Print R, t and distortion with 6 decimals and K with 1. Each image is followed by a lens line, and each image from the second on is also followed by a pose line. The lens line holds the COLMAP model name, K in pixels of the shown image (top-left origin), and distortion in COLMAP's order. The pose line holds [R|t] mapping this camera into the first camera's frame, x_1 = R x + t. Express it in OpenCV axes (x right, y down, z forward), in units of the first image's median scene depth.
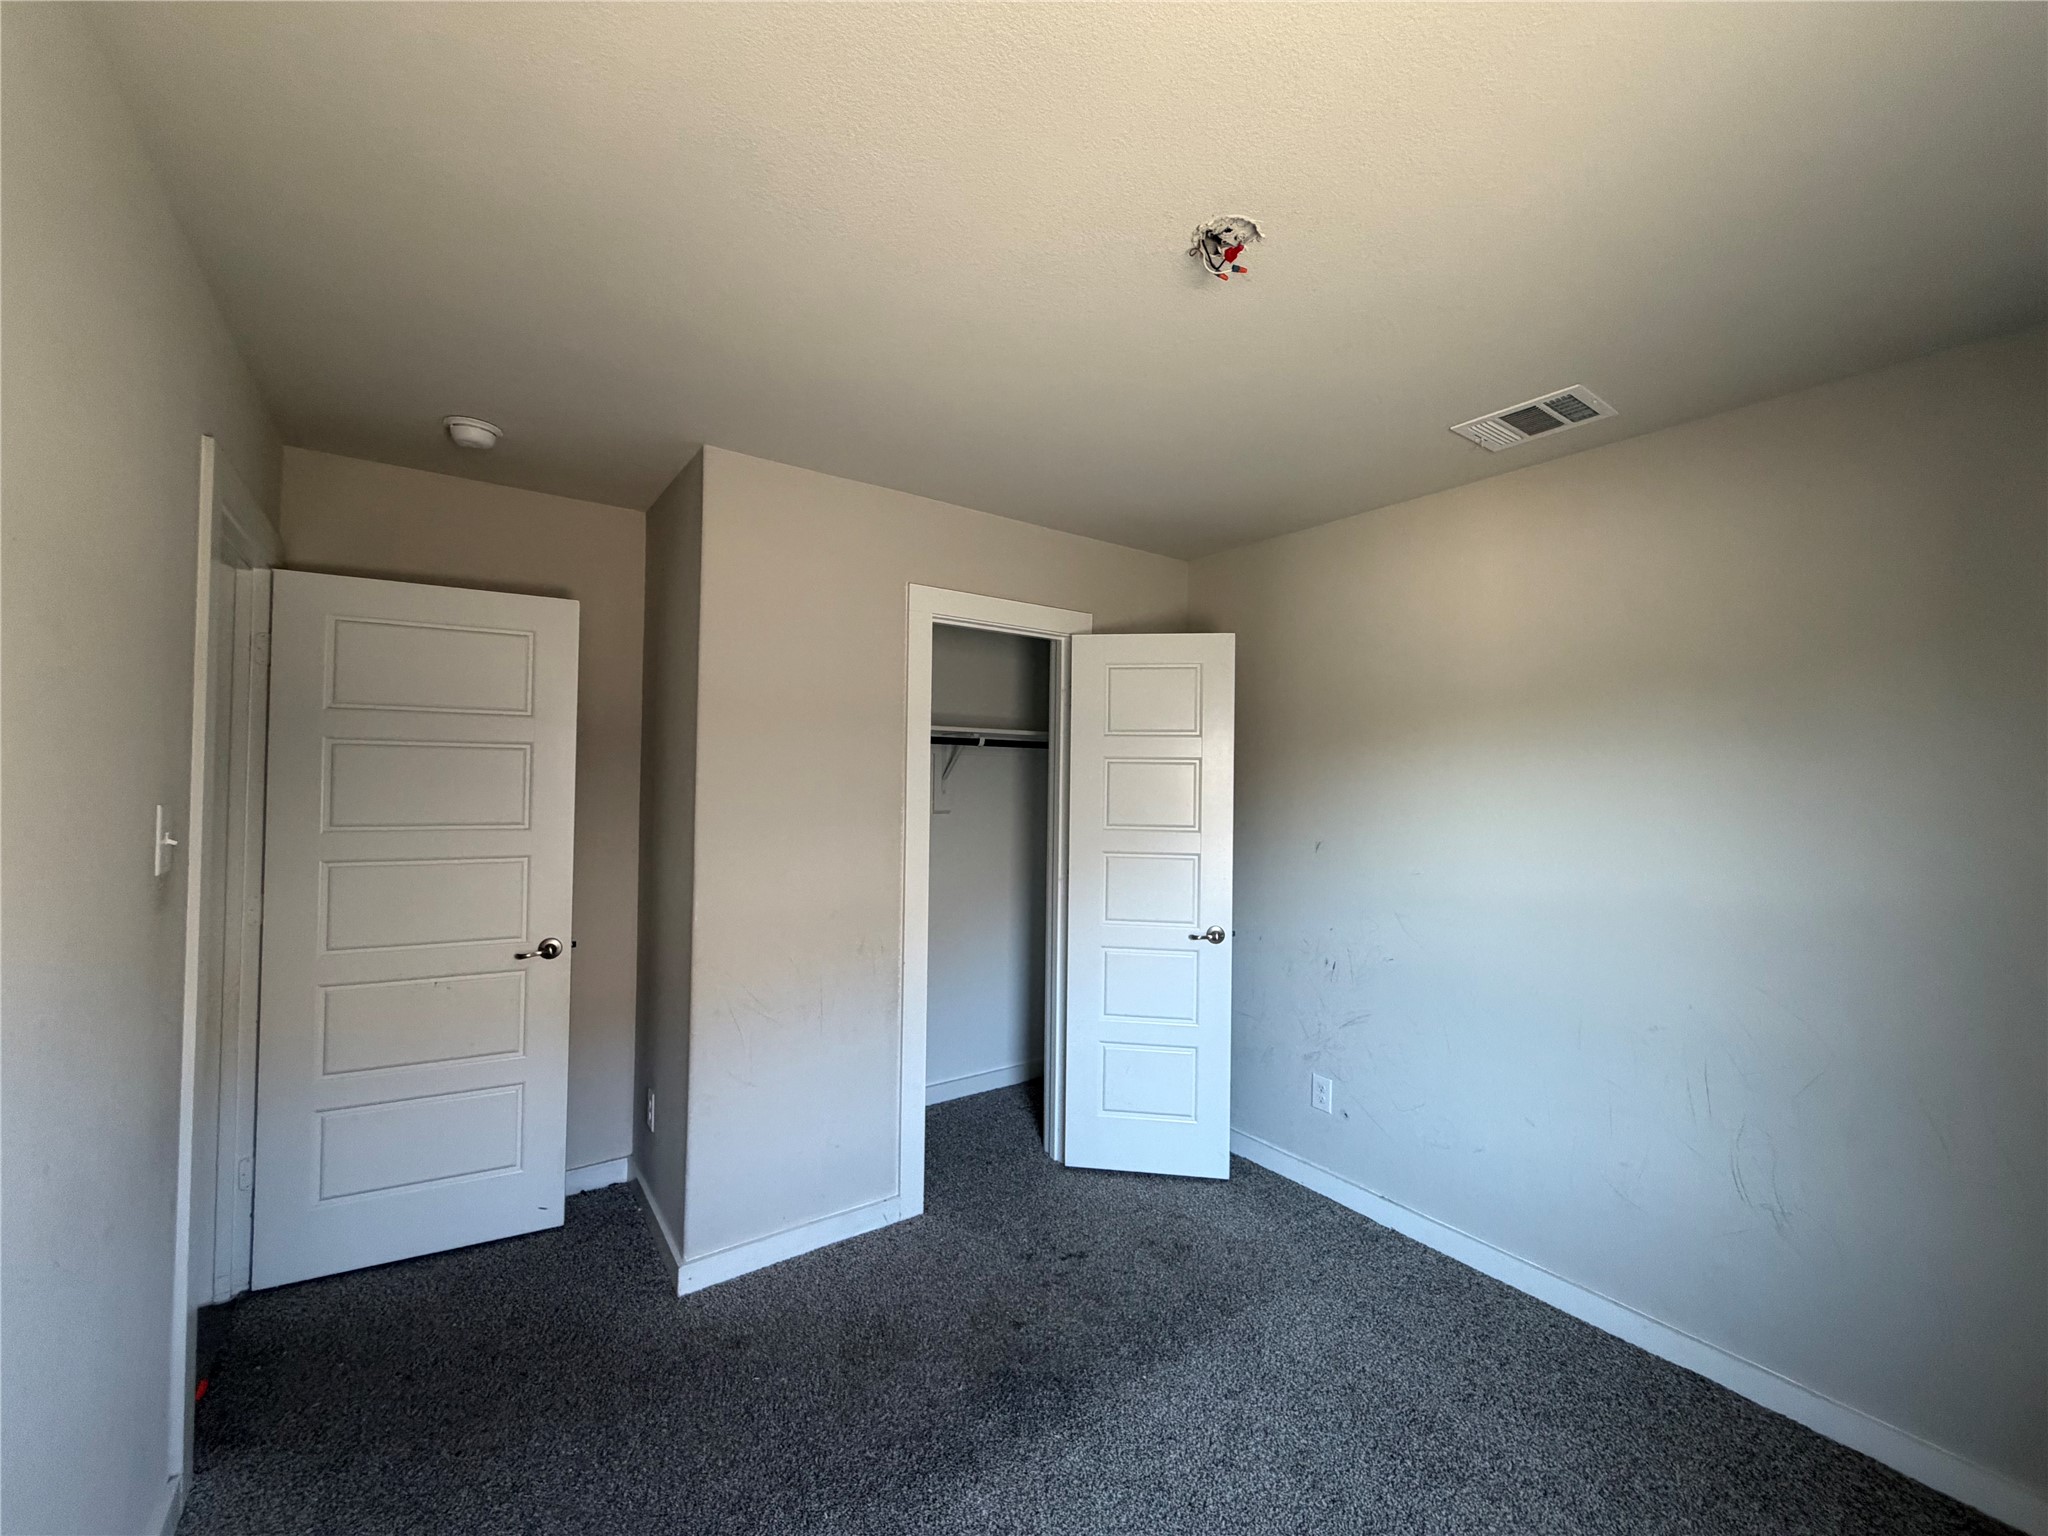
lens RADIAL K [[816.5, 0, 1020.1], [0, 816.5, 770.7], [0, 0, 1]] dist [-0.002923, 0.000197]
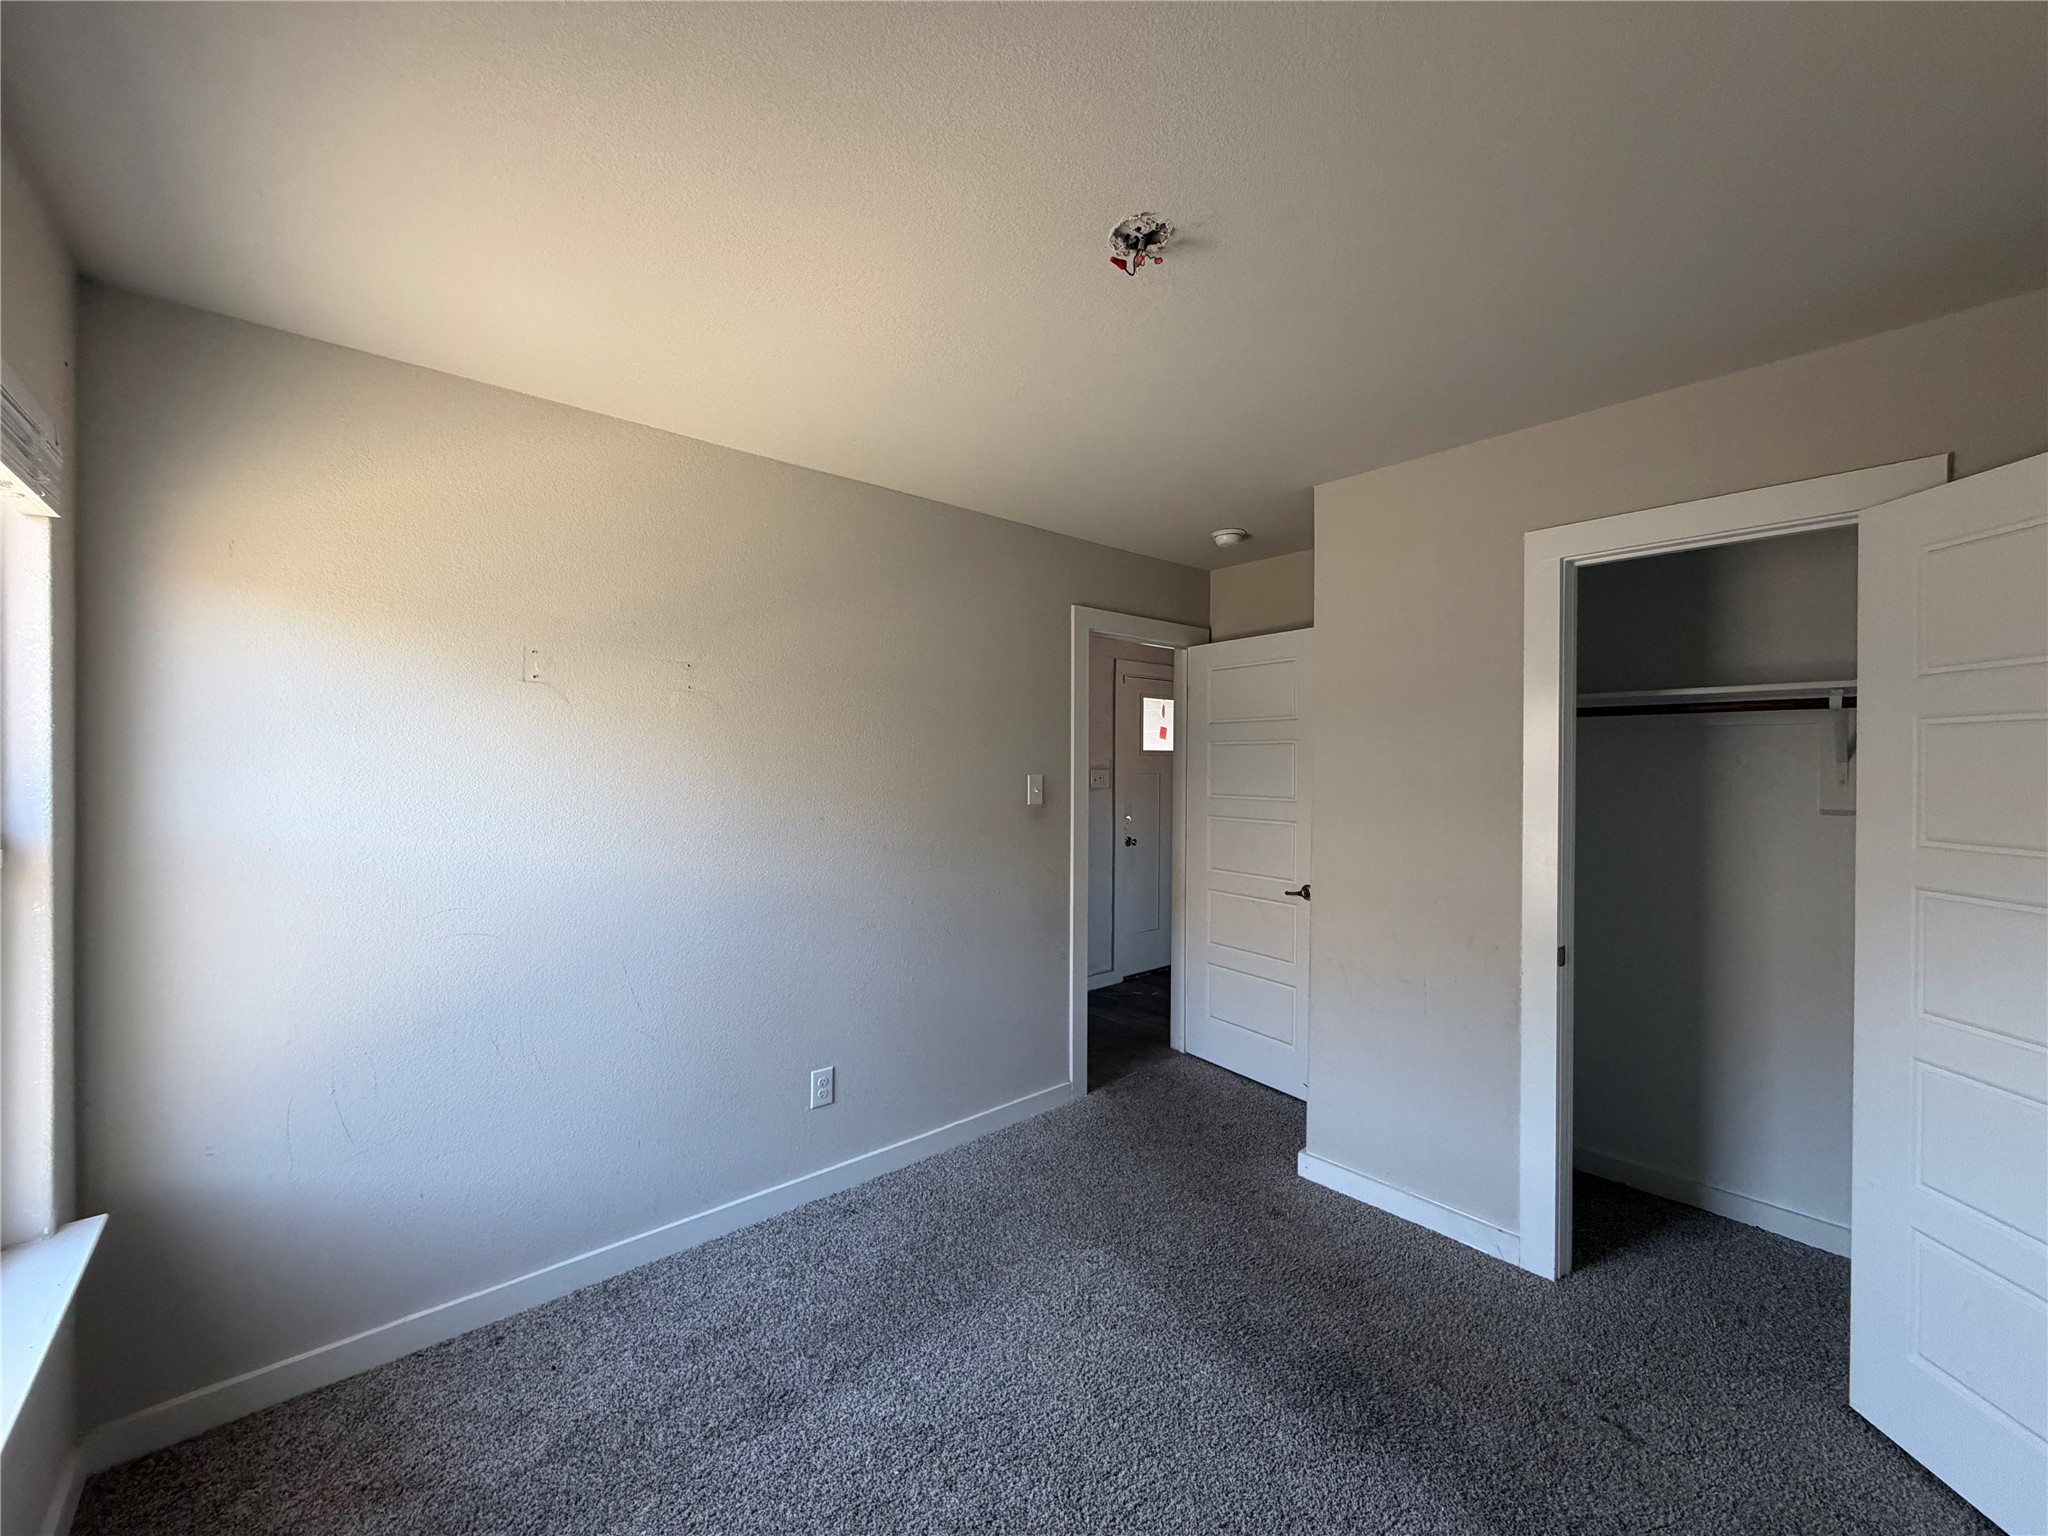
lens RADIAL K [[808.7, 0, 1025.4], [0, 808.7, 772.4], [0, 0, 1]] dist [-0.009749, 0.003061]
pose [[0.088921, -0.003917, -0.996031, 0.725443], [0.004630, 0.999983, -0.003519, 0.025678], [0.996028, -0.004298, 0.088938, 0.436574]]
